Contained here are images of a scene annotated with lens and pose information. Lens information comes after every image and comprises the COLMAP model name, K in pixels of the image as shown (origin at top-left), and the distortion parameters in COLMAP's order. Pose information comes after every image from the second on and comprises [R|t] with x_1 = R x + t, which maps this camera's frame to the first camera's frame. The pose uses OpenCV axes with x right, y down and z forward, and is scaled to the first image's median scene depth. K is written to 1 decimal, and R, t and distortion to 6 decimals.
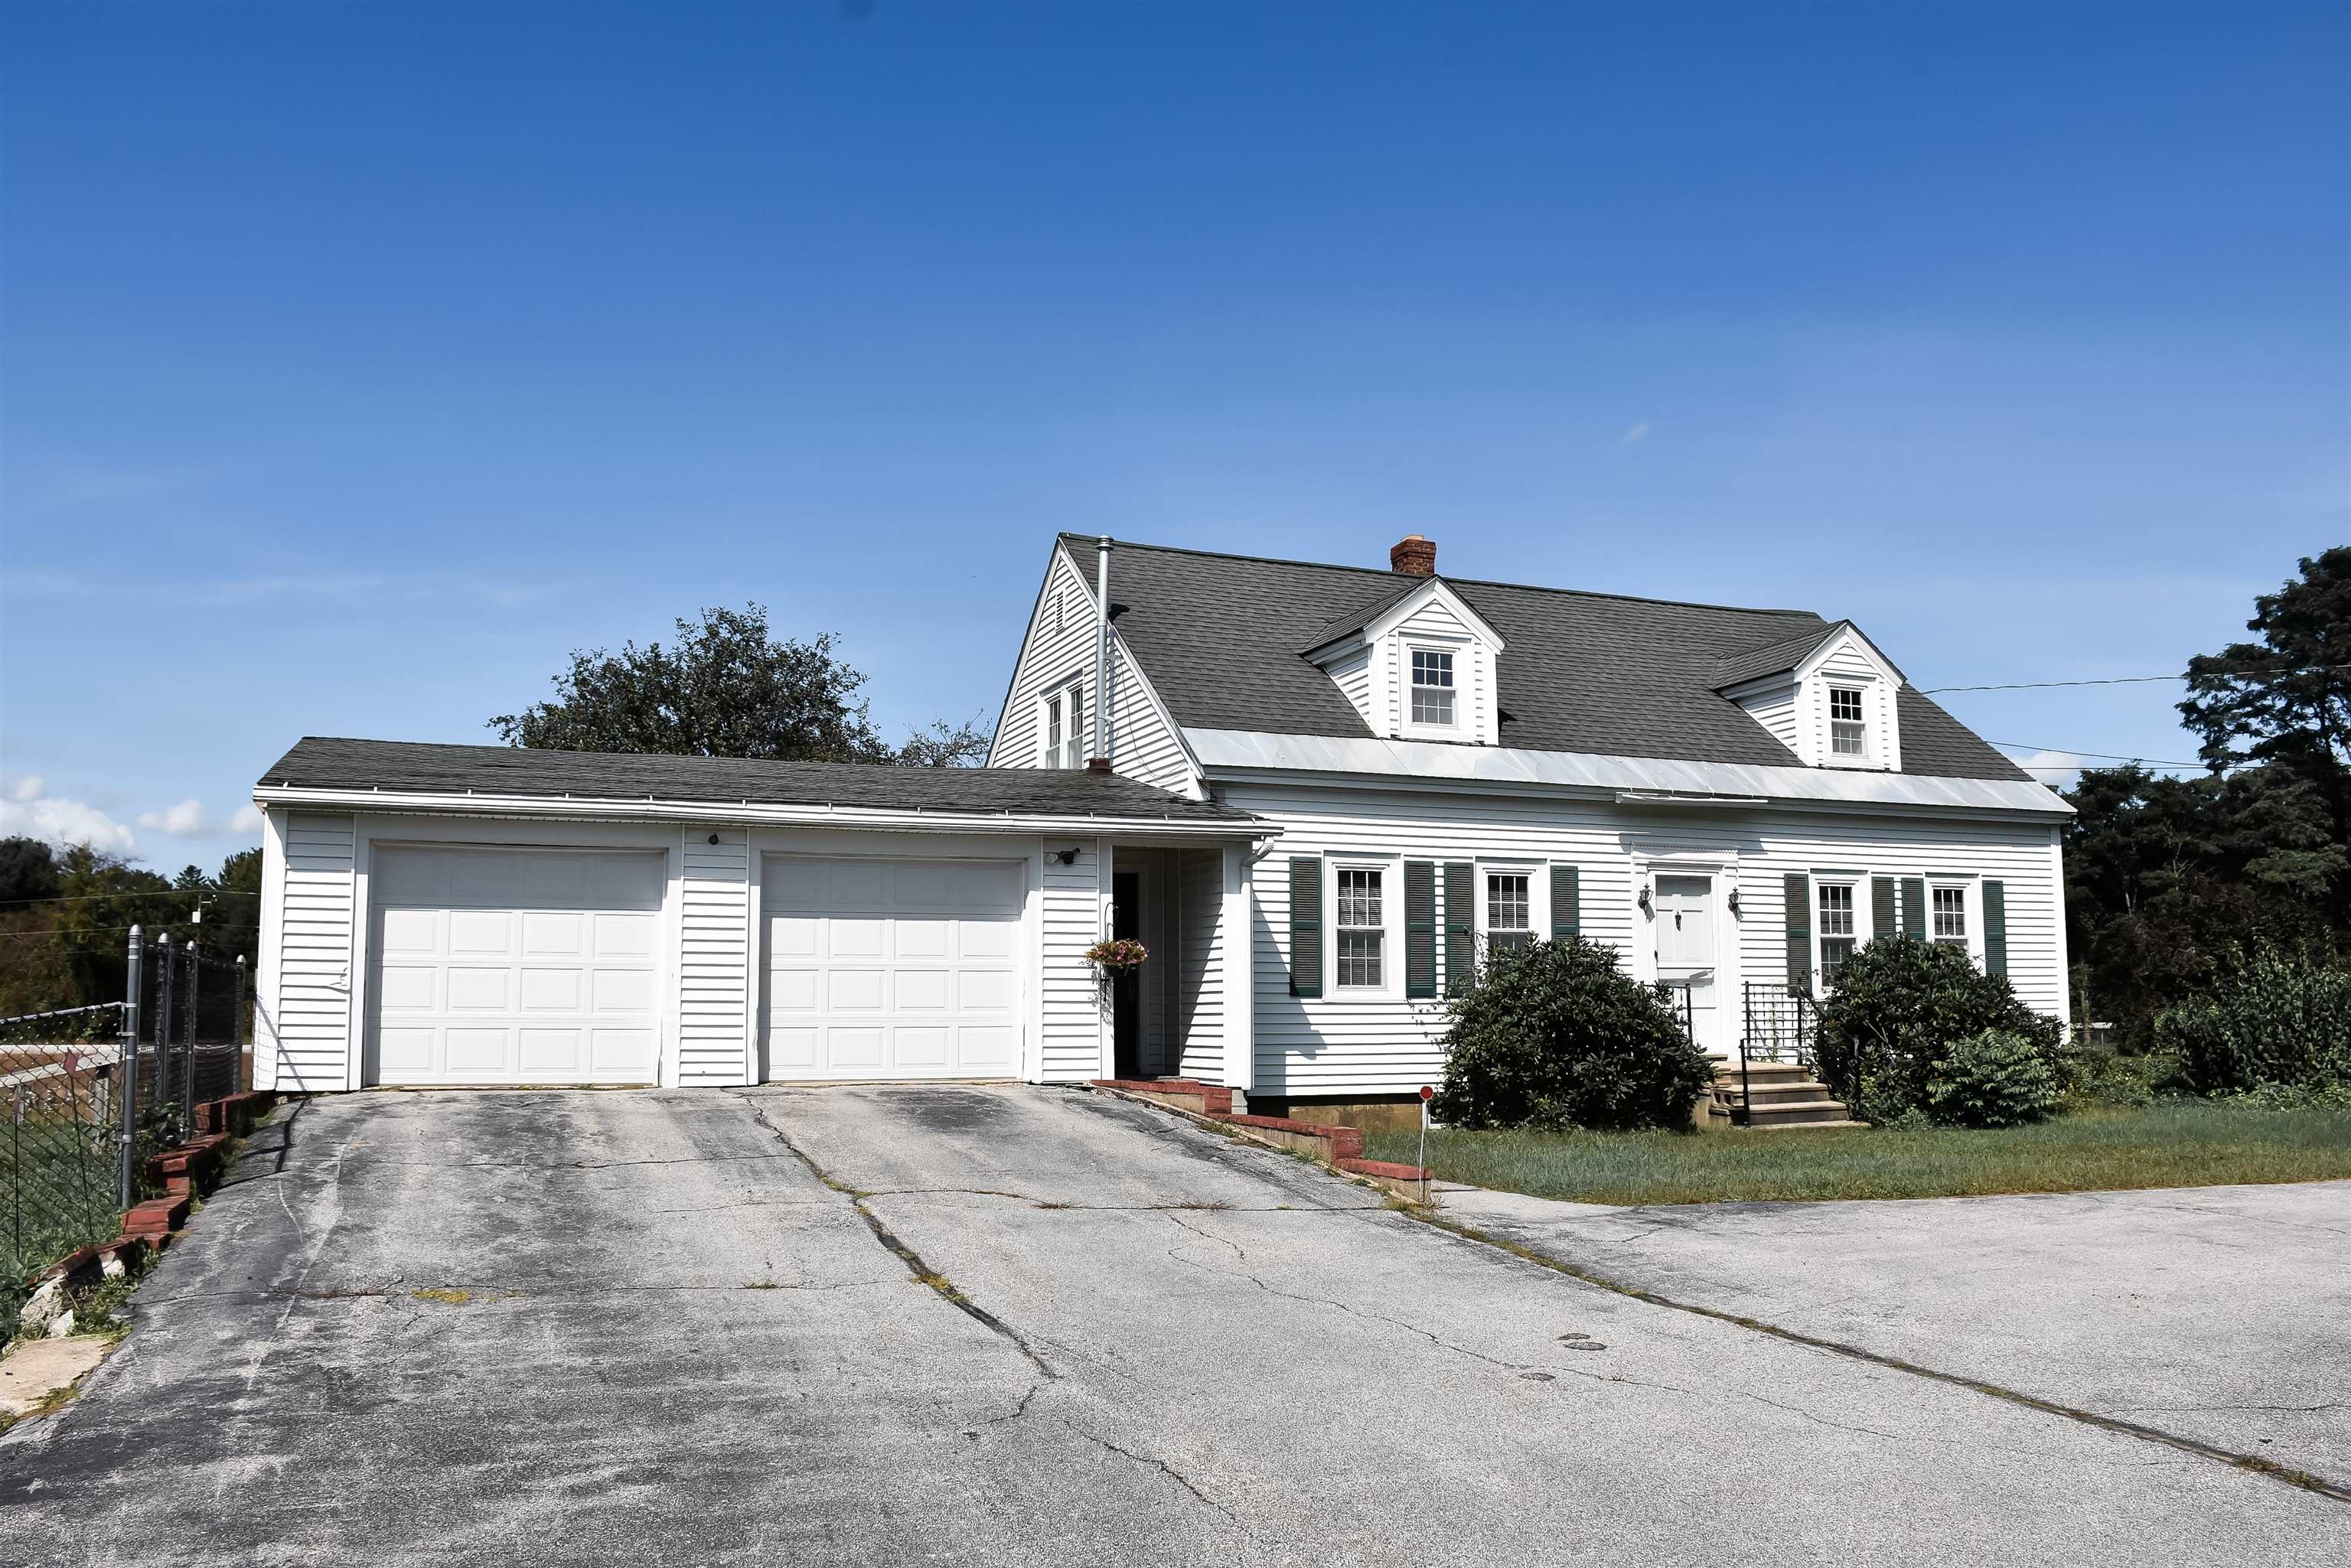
lens RADIAL K [[1837.2, 0, 1169.4], [0, 1837.2, 807.1], [0, 0, 1]] dist [-0.151975, 0.107181]
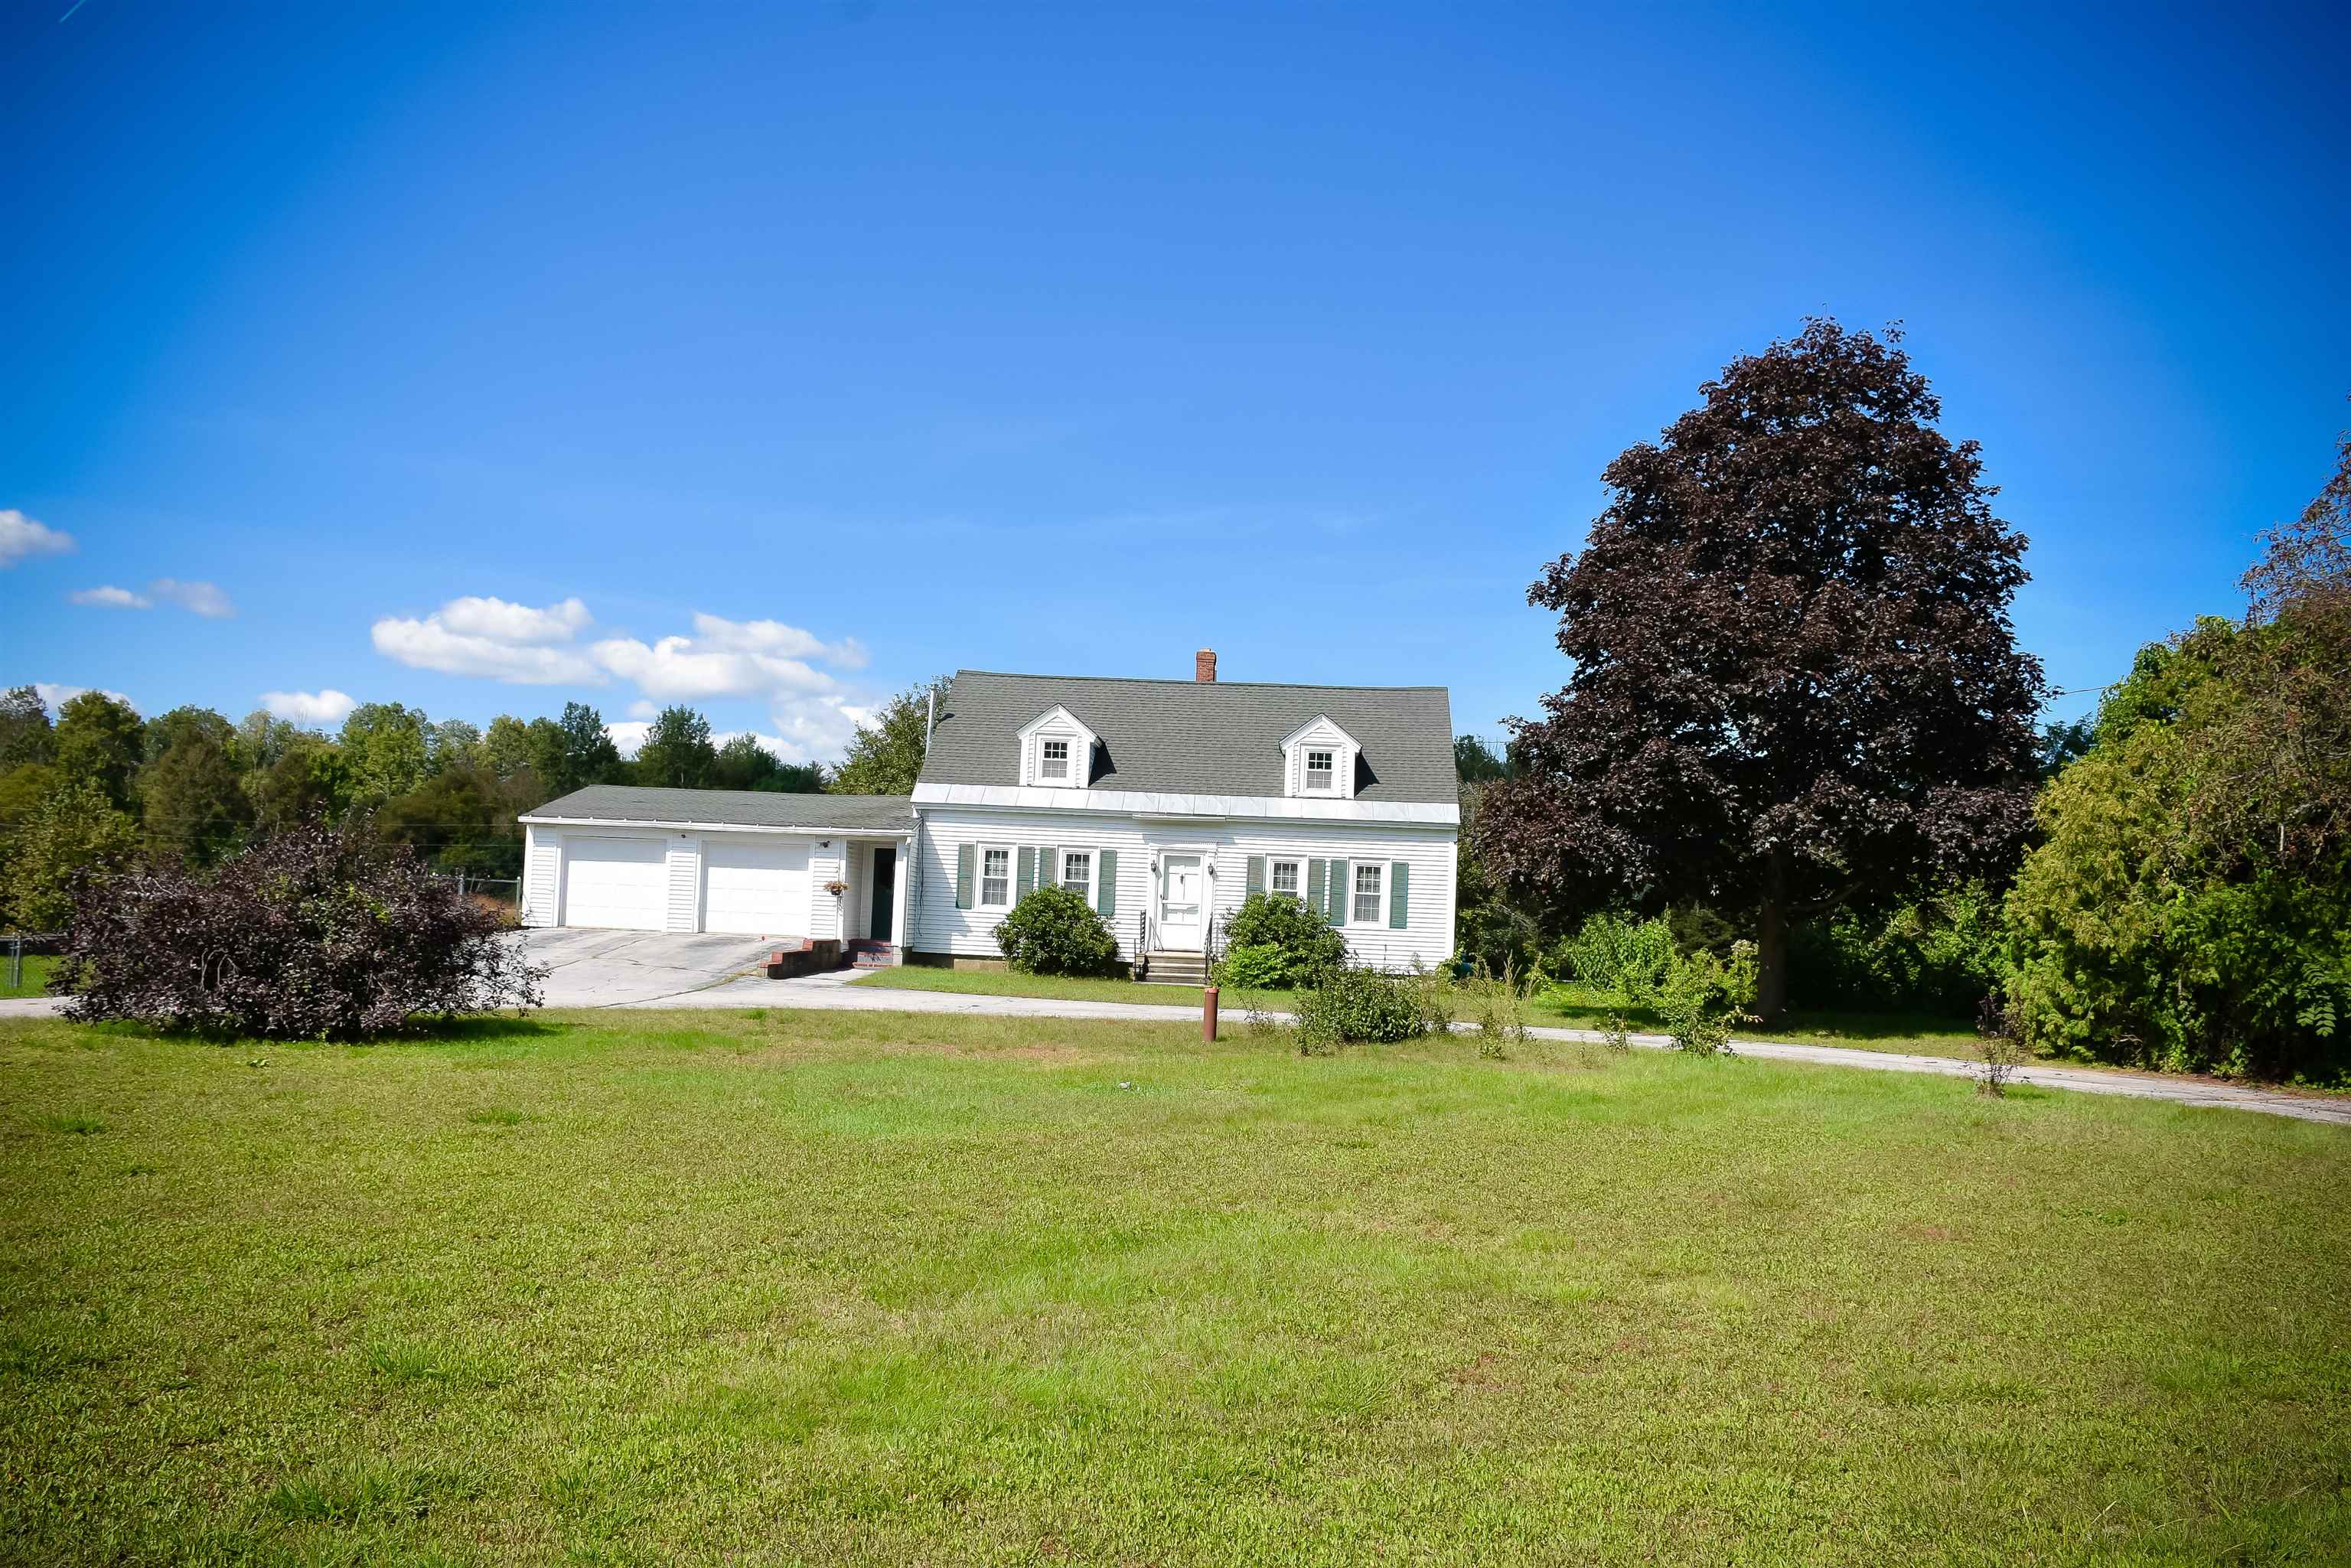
lens RADIAL K [[1837.2, 0, 1169.4], [0, 1837.2, 807.1], [0, 0, 1]] dist [-0.151975, 0.107181]
pose [[0.903195, 0.013848, -0.429008, 1.152624], [0.005450, 0.999029, 0.043721, -0.103326], [0.429196, -0.041826, 0.902242, -0.794278]]
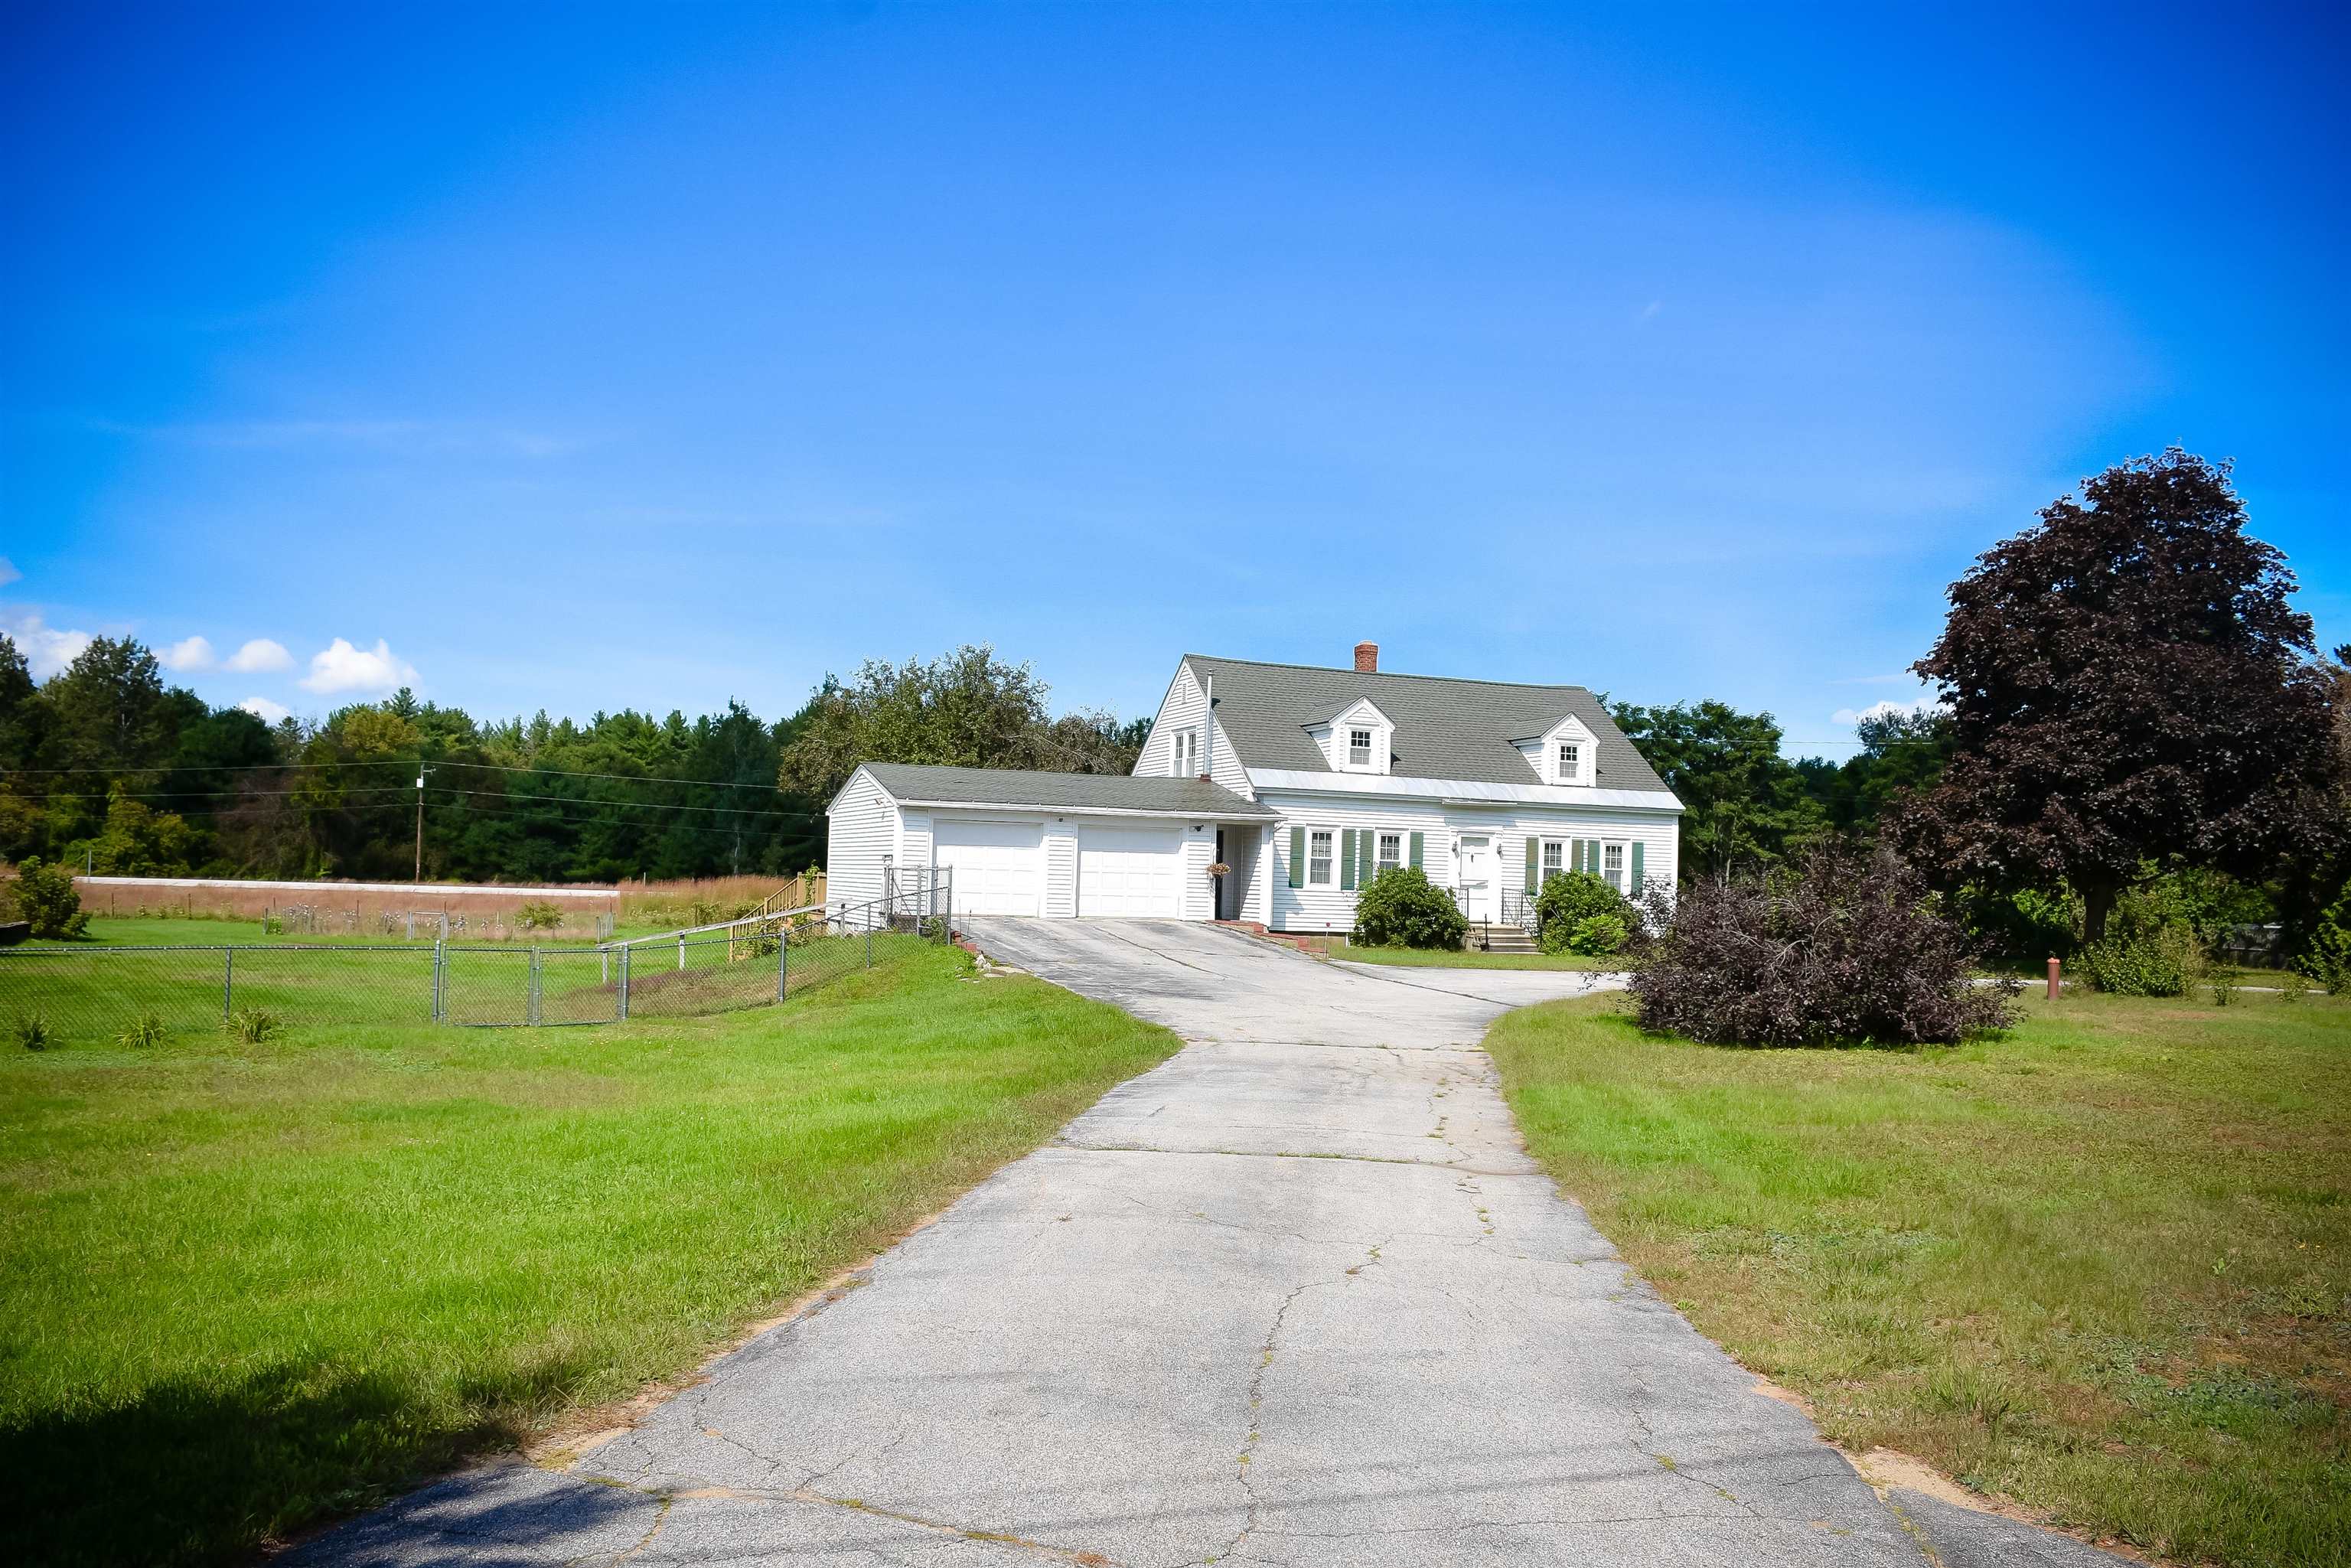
lens RADIAL K [[1879.2, 0, 1175.6], [0, 1879.2, 790.2], [0, 0, 1]] dist [-0.149567, 0.117291]
pose [[0.999444, 0.033118, -0.003982, -0.066056], [-0.032779, 0.997241, 0.066600, -0.159561], [0.006177, -0.066433, 0.997772, -1.254671]]
